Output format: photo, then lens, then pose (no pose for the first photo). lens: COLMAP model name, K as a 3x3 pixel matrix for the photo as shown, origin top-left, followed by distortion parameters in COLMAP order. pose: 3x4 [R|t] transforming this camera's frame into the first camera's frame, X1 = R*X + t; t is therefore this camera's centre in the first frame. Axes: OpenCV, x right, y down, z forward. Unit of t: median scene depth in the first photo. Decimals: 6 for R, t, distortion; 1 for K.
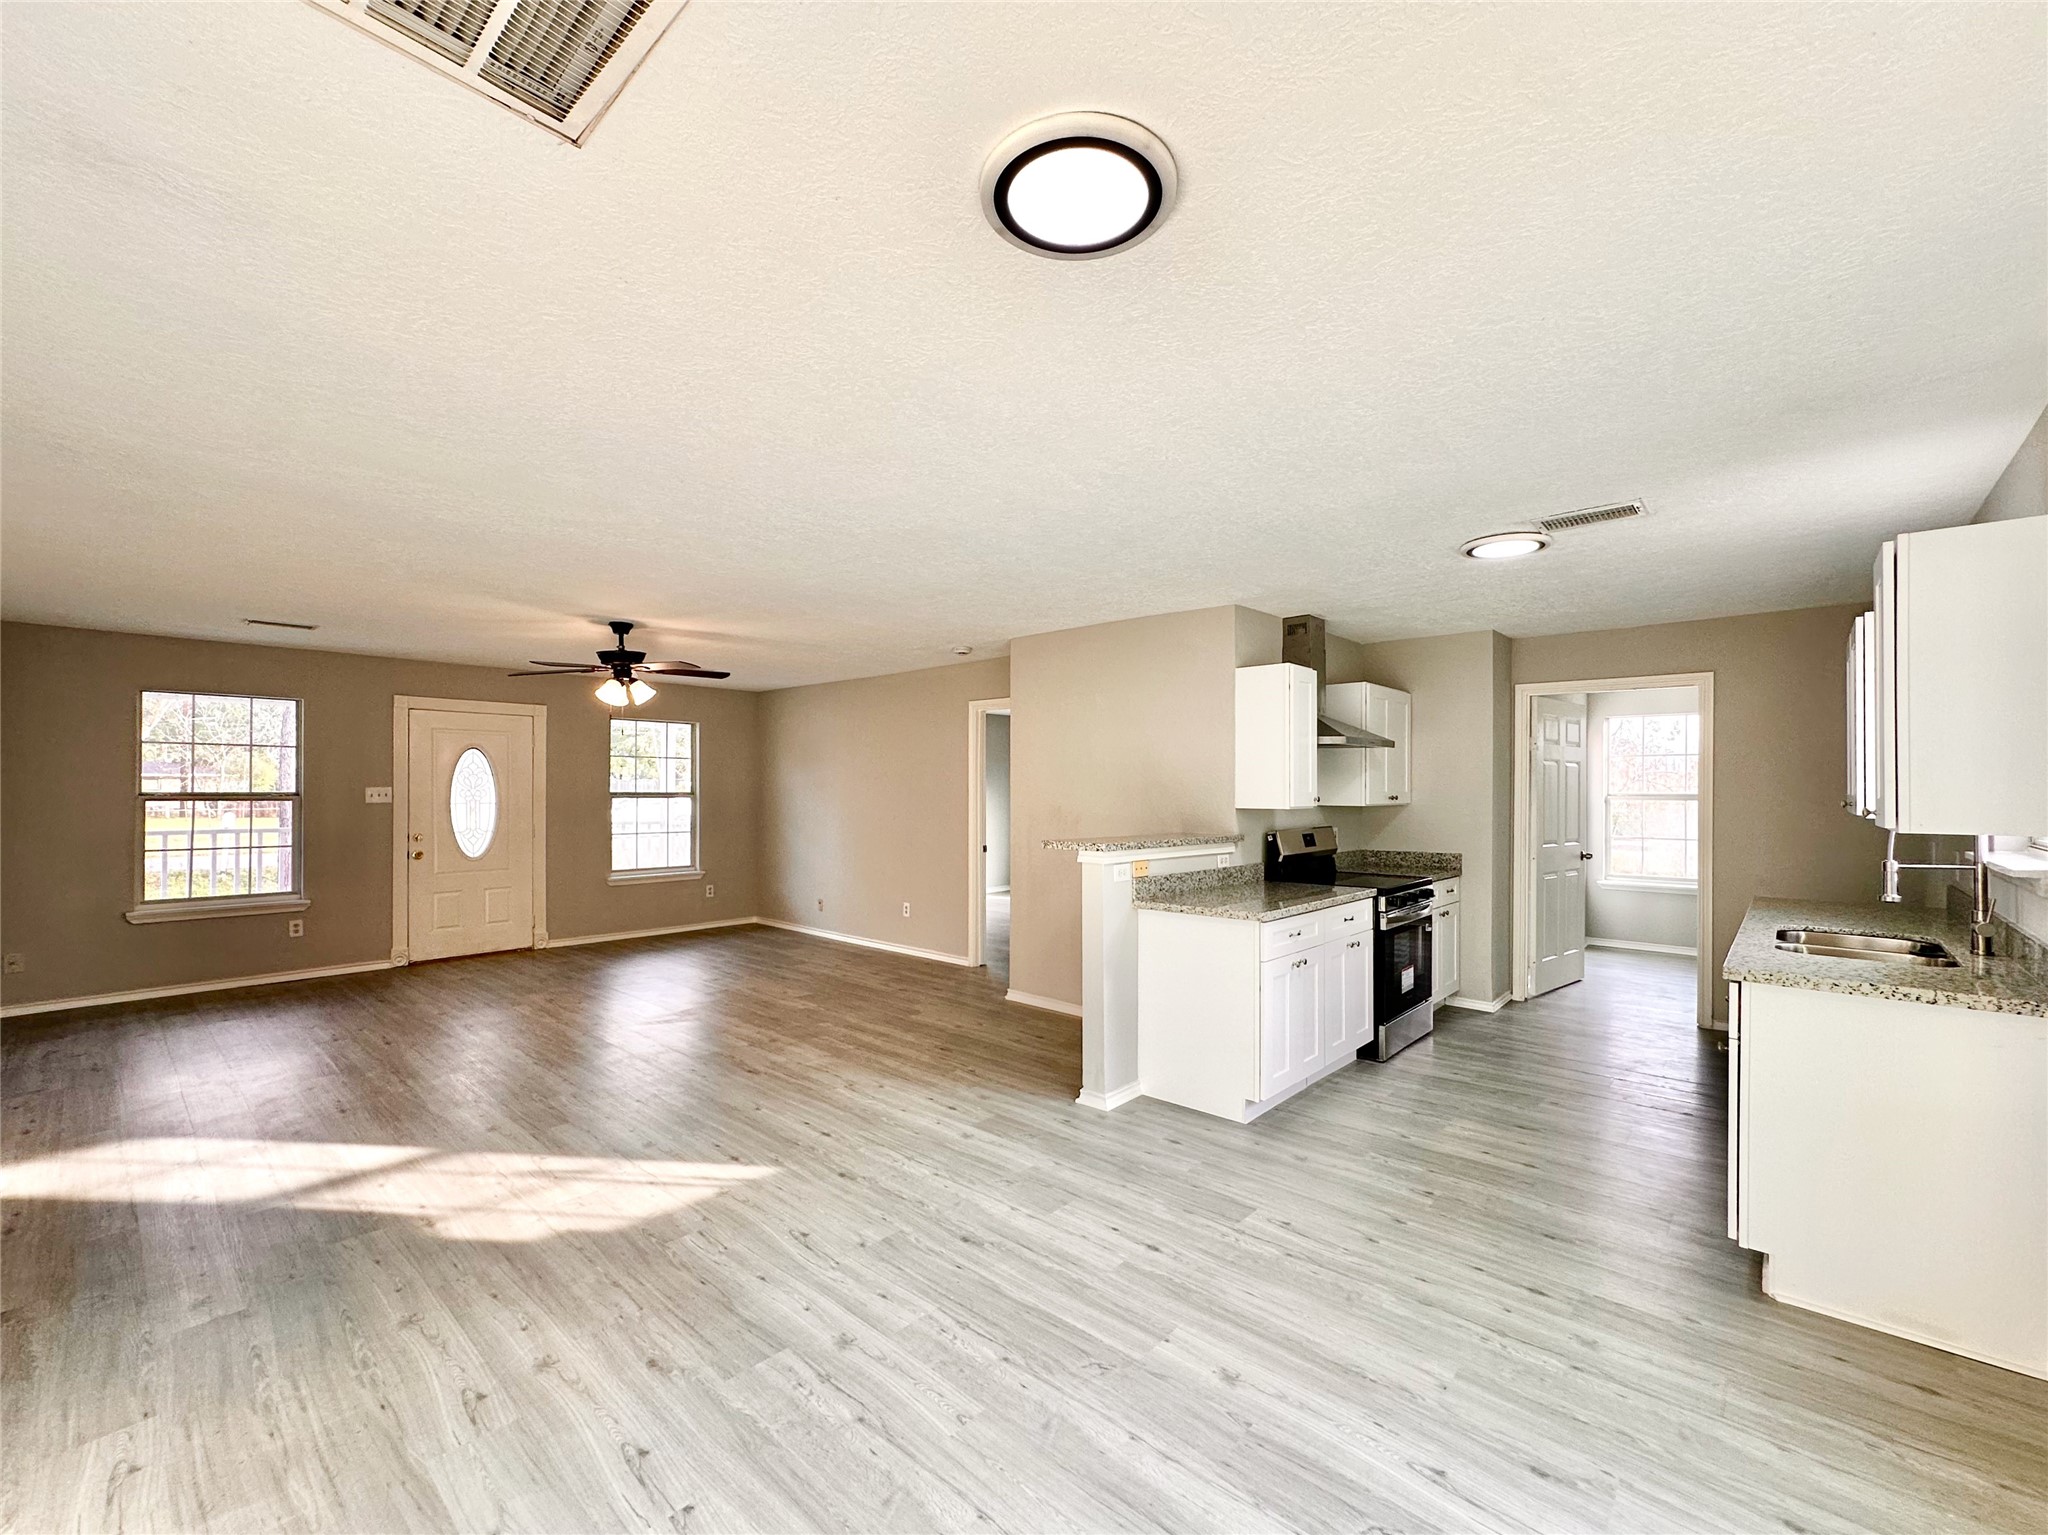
lens RADIAL K [[857.8, 0, 1022.7], [0, 857.8, 788.1], [0, 0, 1]] dist [-0.000443, -0.000209]
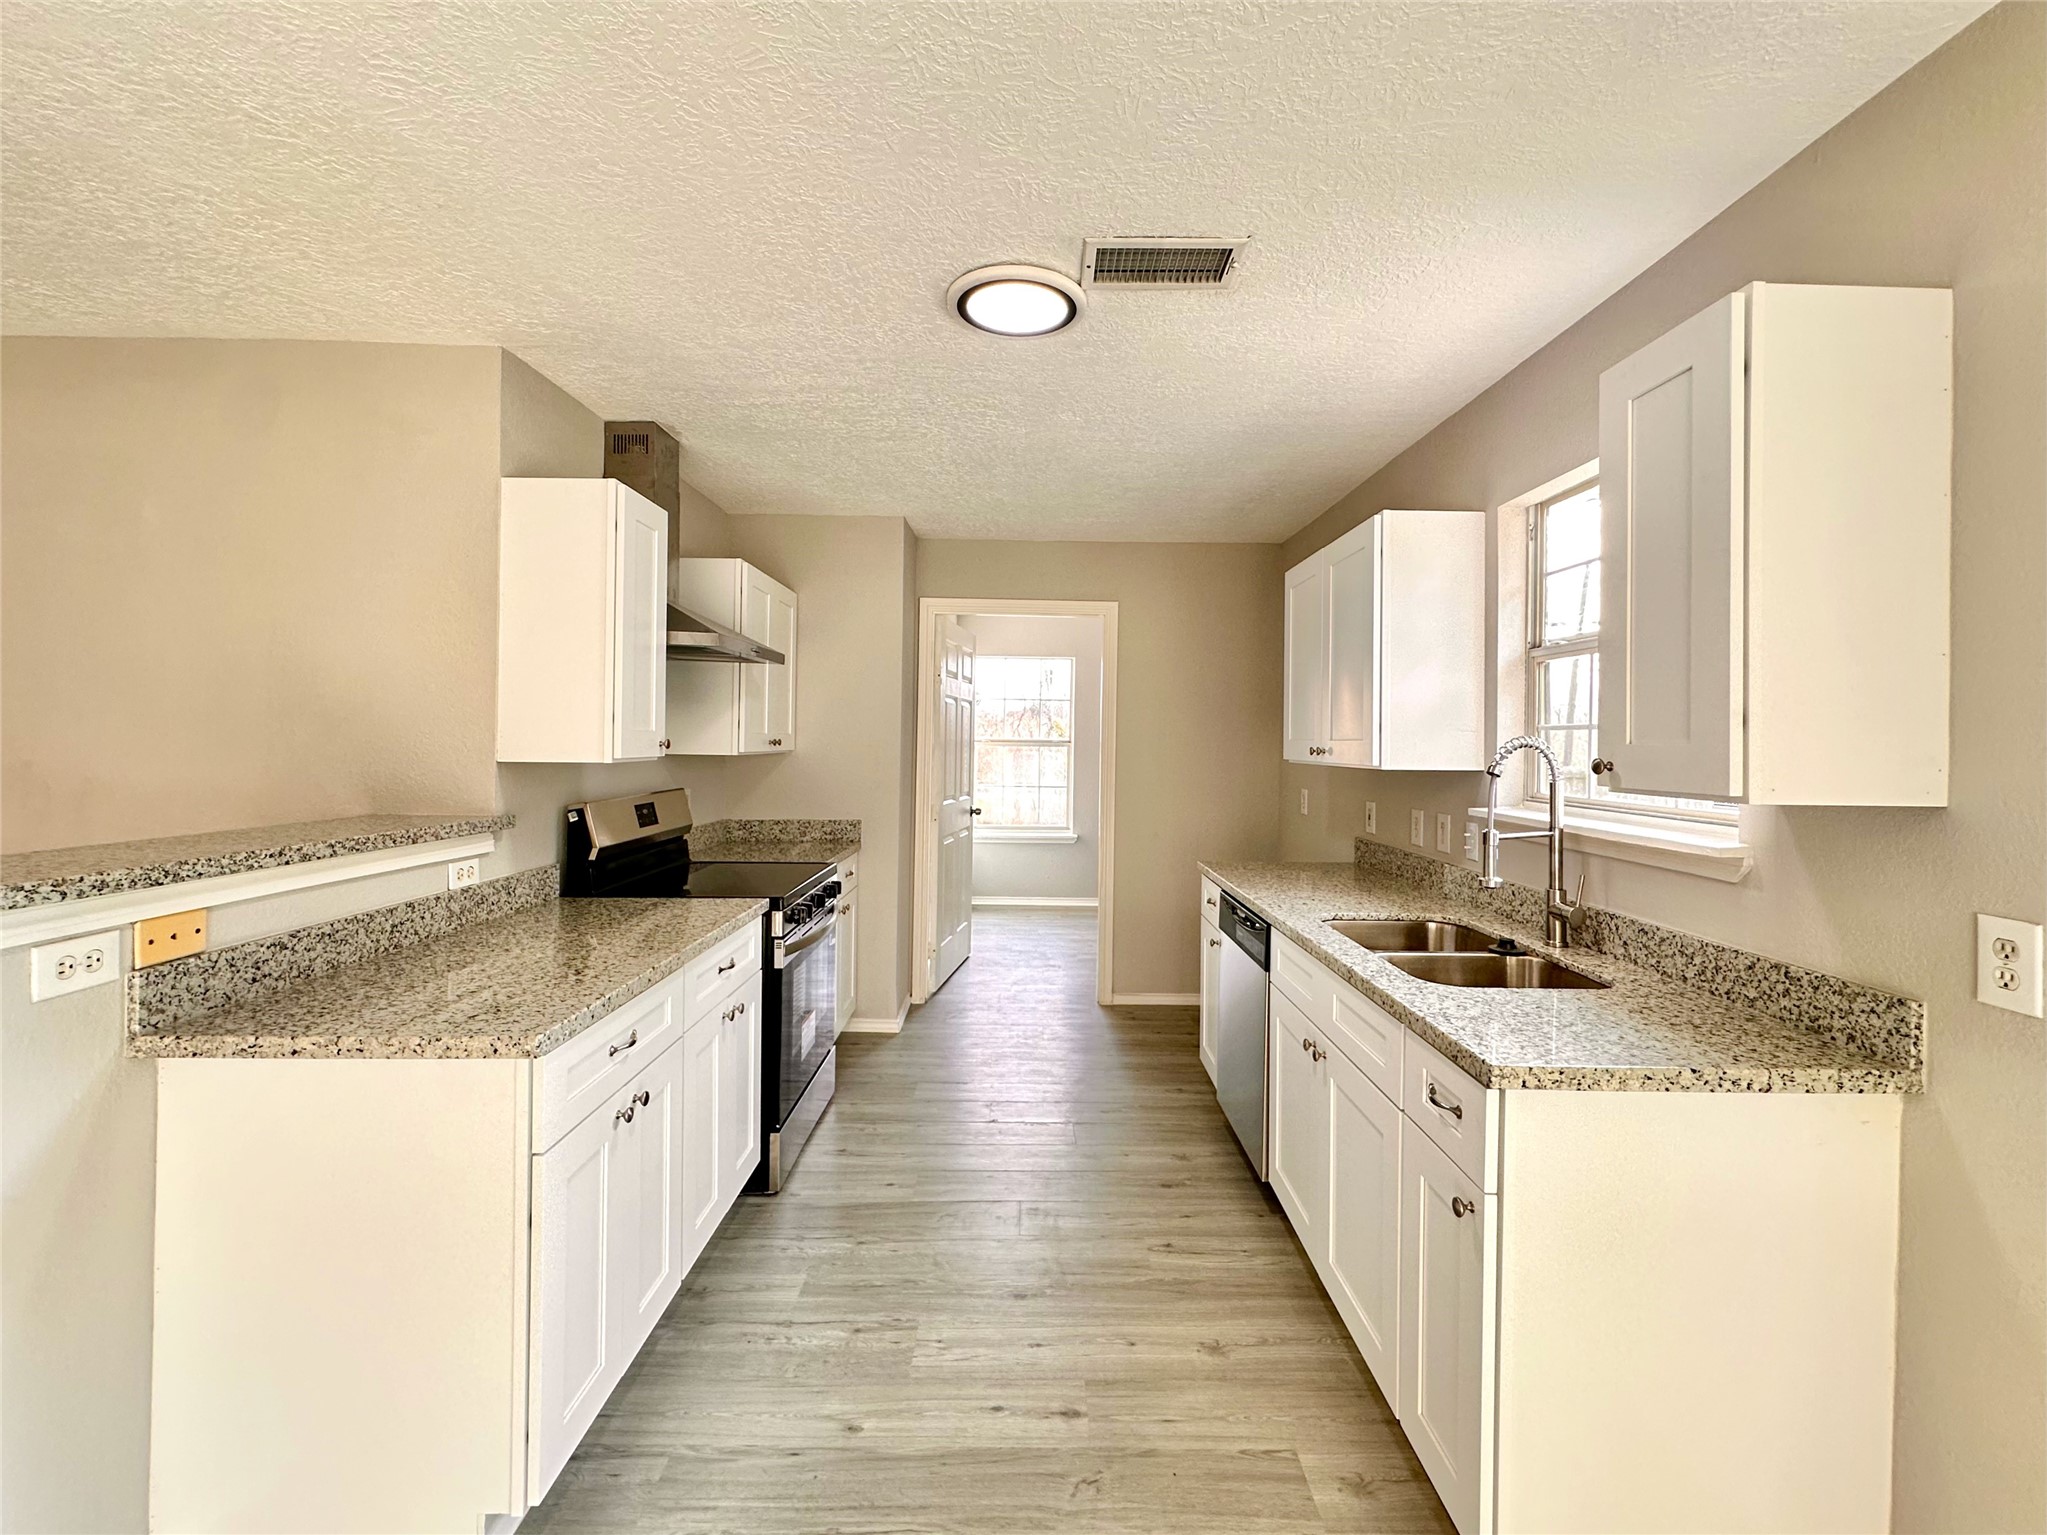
lens RADIAL K [[888.7, 0, 1031.0], [0, 888.7, 733.8], [0, 0, 1]] dist [-0.001138, -0.000270]
pose [[0.735298, 0.009699, 0.677674, 0.133845], [-0.009993, 0.999944, -0.003469, 0.006305], [-0.677670, -0.004222, 0.735354, 0.435654]]
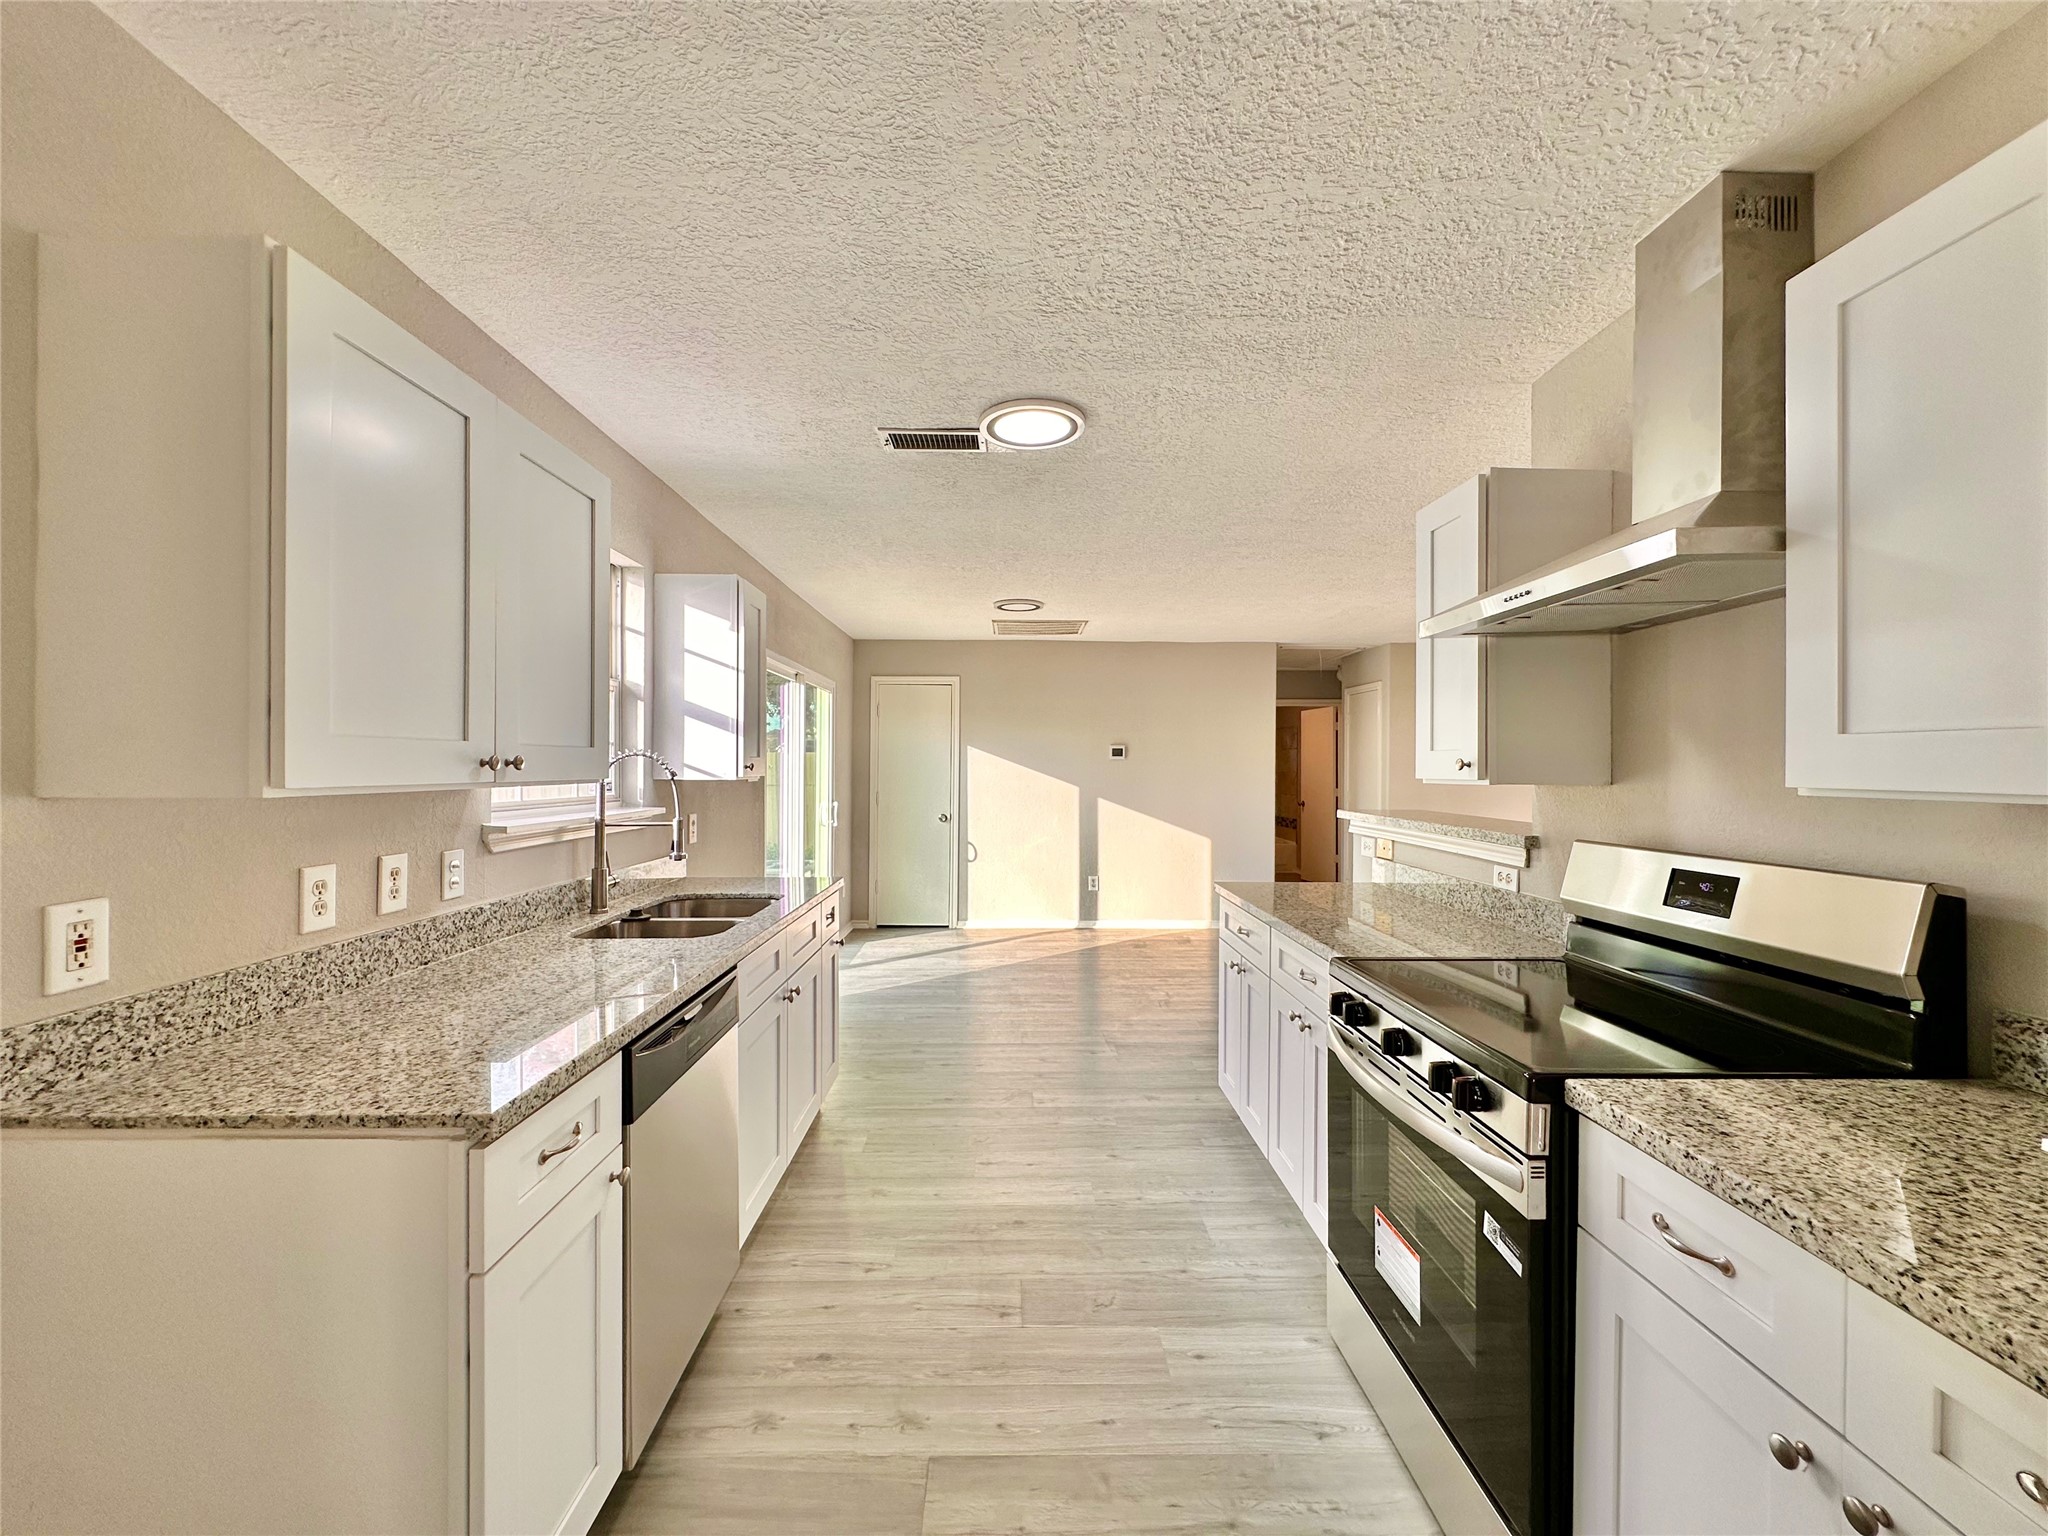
lens RADIAL K [[813.1, 0, 1018.8], [0, 813.1, 770.5], [0, 0, 1]] dist [-0.000972, -0.000038]
pose [[-0.730587, -0.002356, -0.682815, 0.834209], [-0.004076, 0.999991, 0.000910, 0.017258], [0.682807, 0.003448, -0.730591, 1.192152]]
